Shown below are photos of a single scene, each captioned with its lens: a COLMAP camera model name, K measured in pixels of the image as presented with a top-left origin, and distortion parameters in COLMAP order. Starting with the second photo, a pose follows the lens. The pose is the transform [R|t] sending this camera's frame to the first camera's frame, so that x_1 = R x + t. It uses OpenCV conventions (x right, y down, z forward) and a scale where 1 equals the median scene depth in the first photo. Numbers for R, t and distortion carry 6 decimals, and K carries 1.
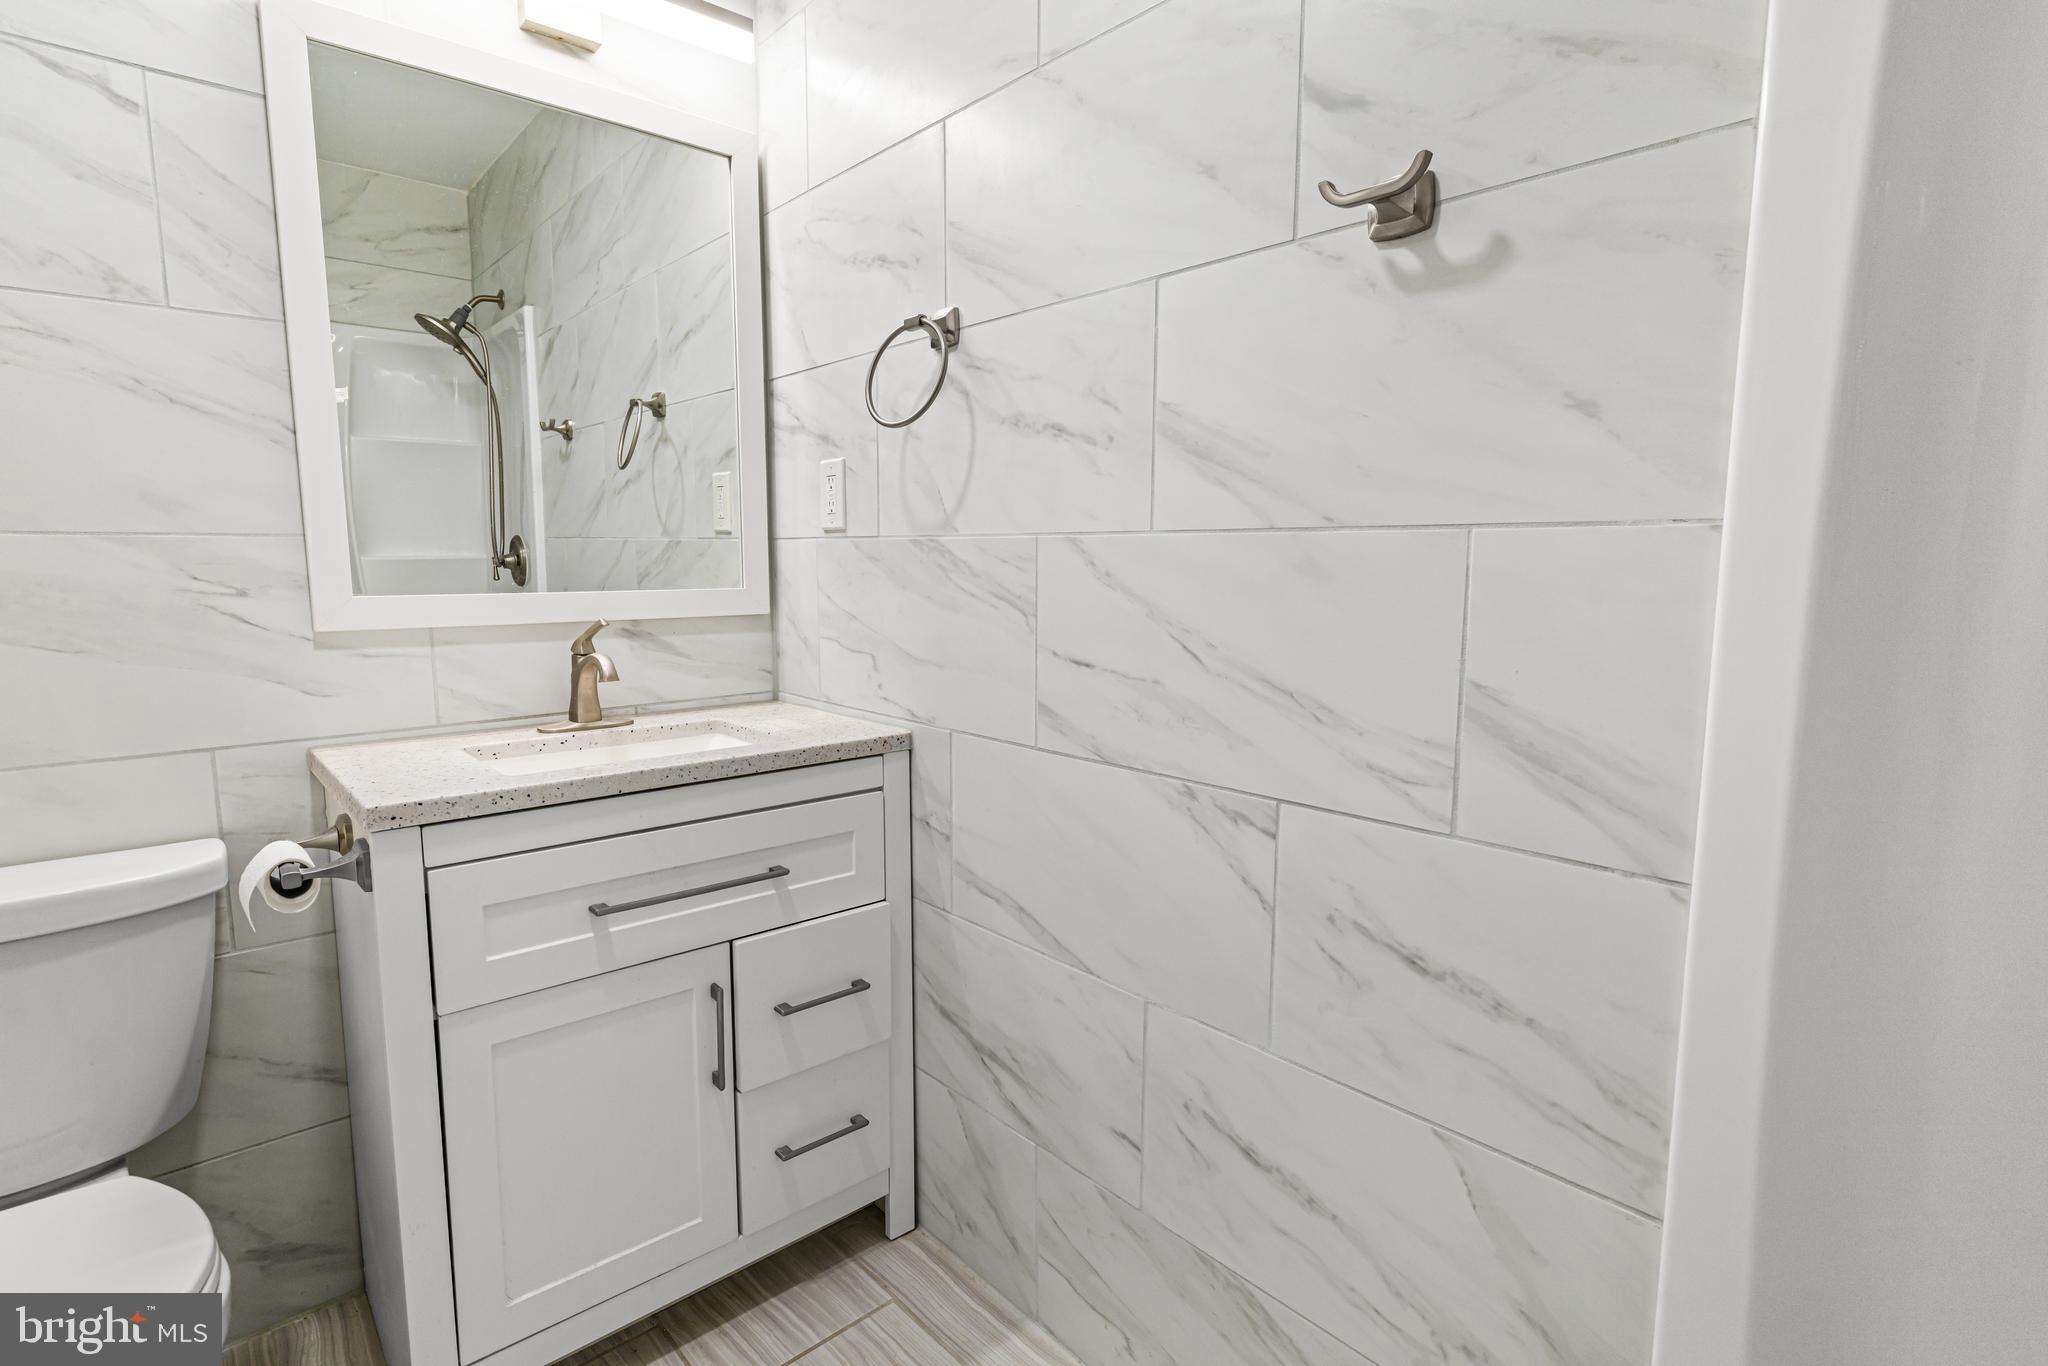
lens RADIAL K [[1002.8, 0, 1021.0], [0, 1002.8, 681.6], [0, 0, 1]] dist [0.002155, -0.000433]
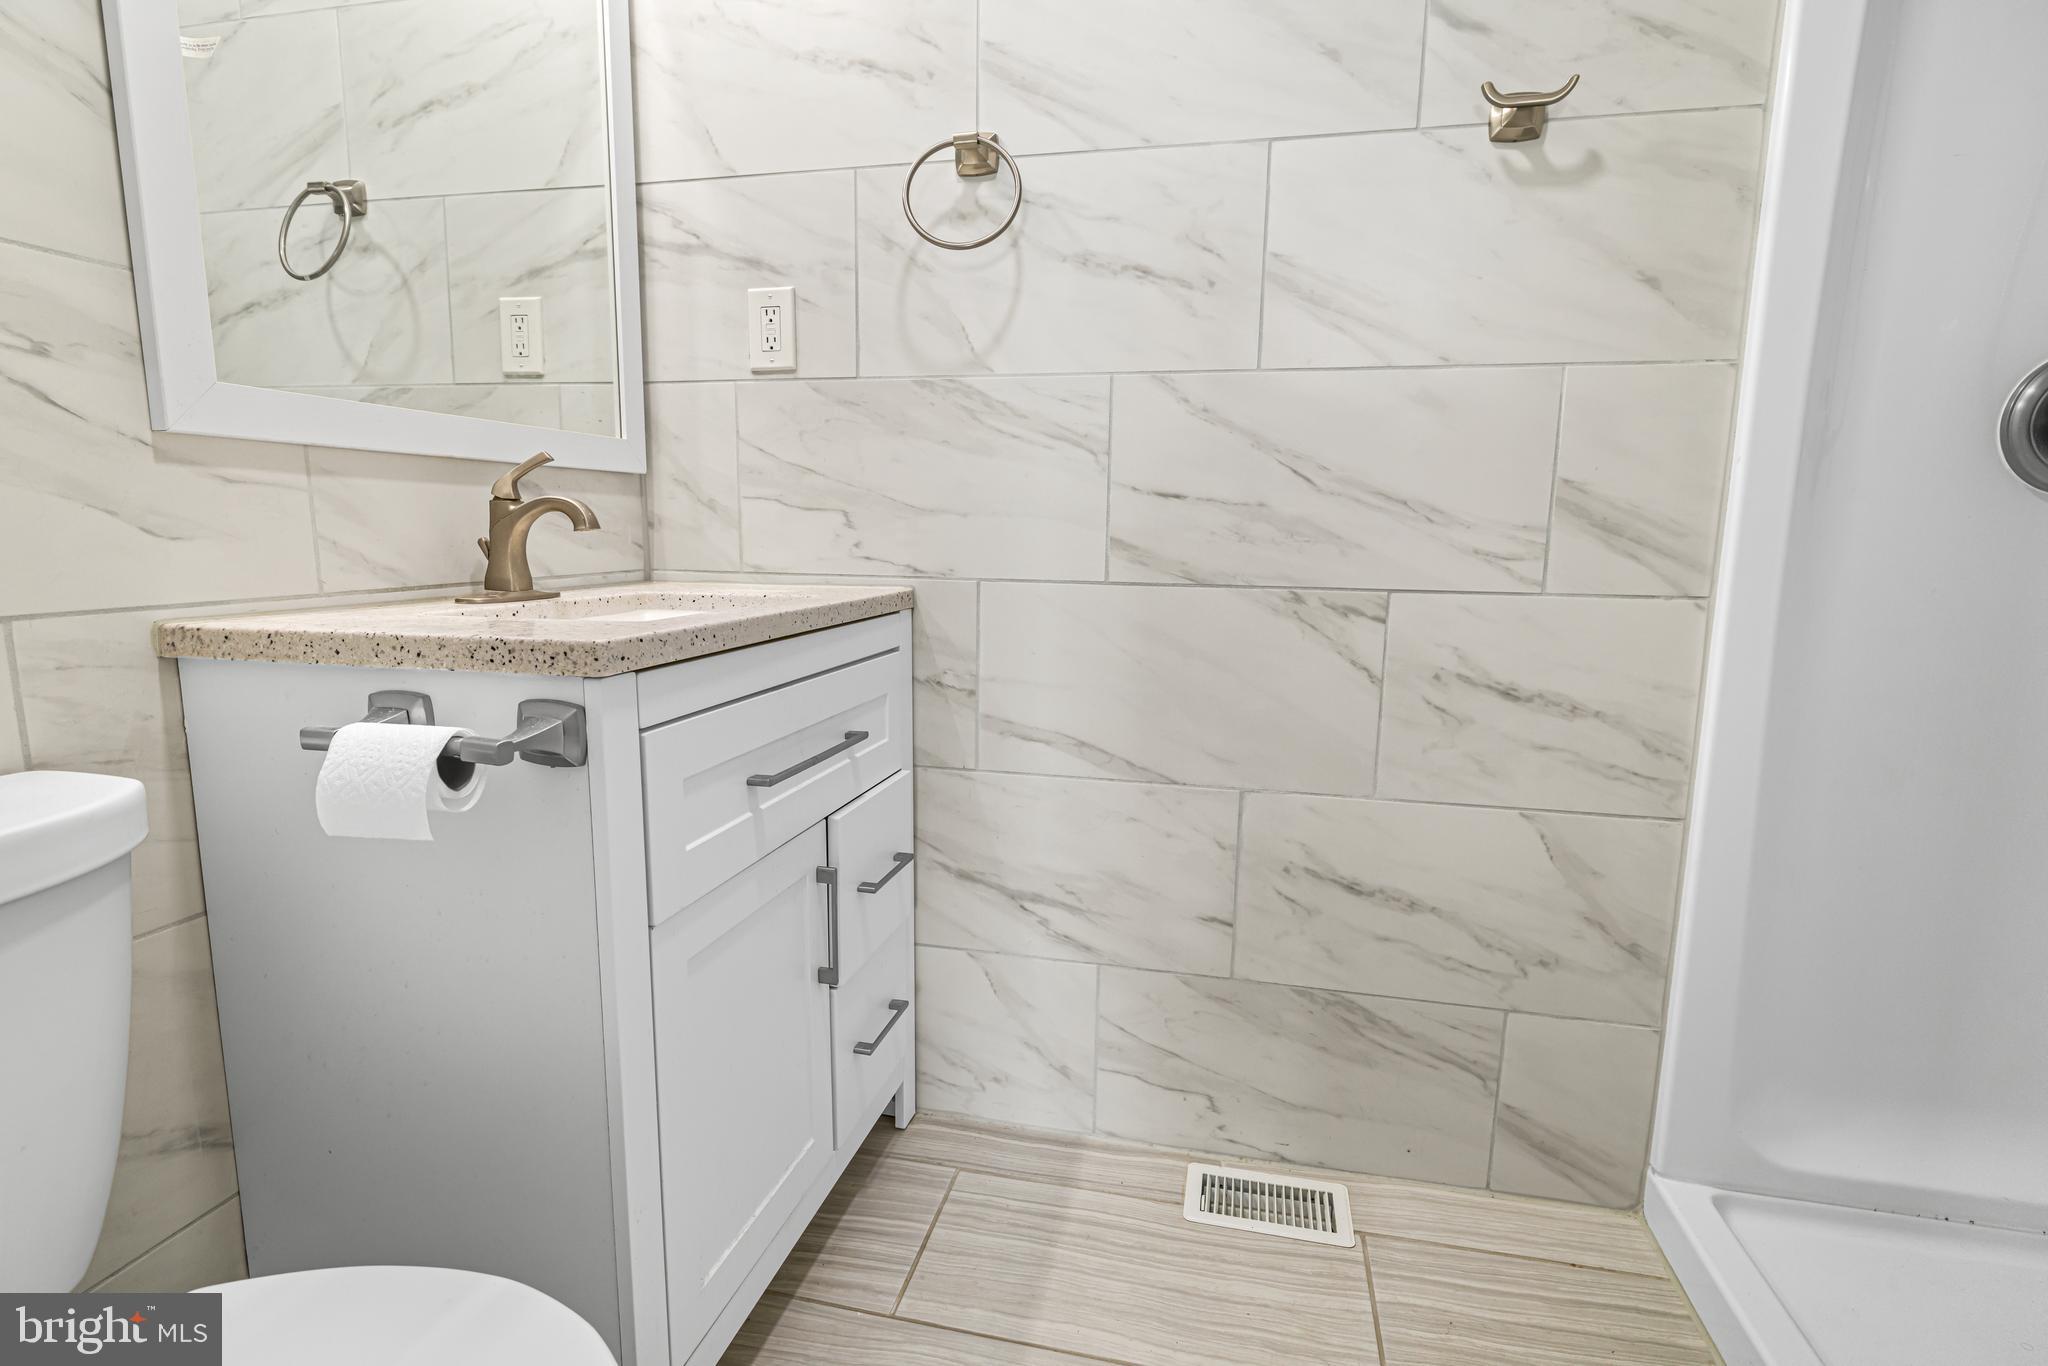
lens RADIAL K [[1002.8, 0, 1022.1], [0, 1002.8, 685.2], [0, 0, 1]] dist [0.002155, -0.000433]
pose [[0.815233, -0.082192, 0.573271, -0.708161], [0.062089, 0.996577, 0.054587, 0.117332], [-0.575795, -0.008908, 0.817546, 0.205941]]
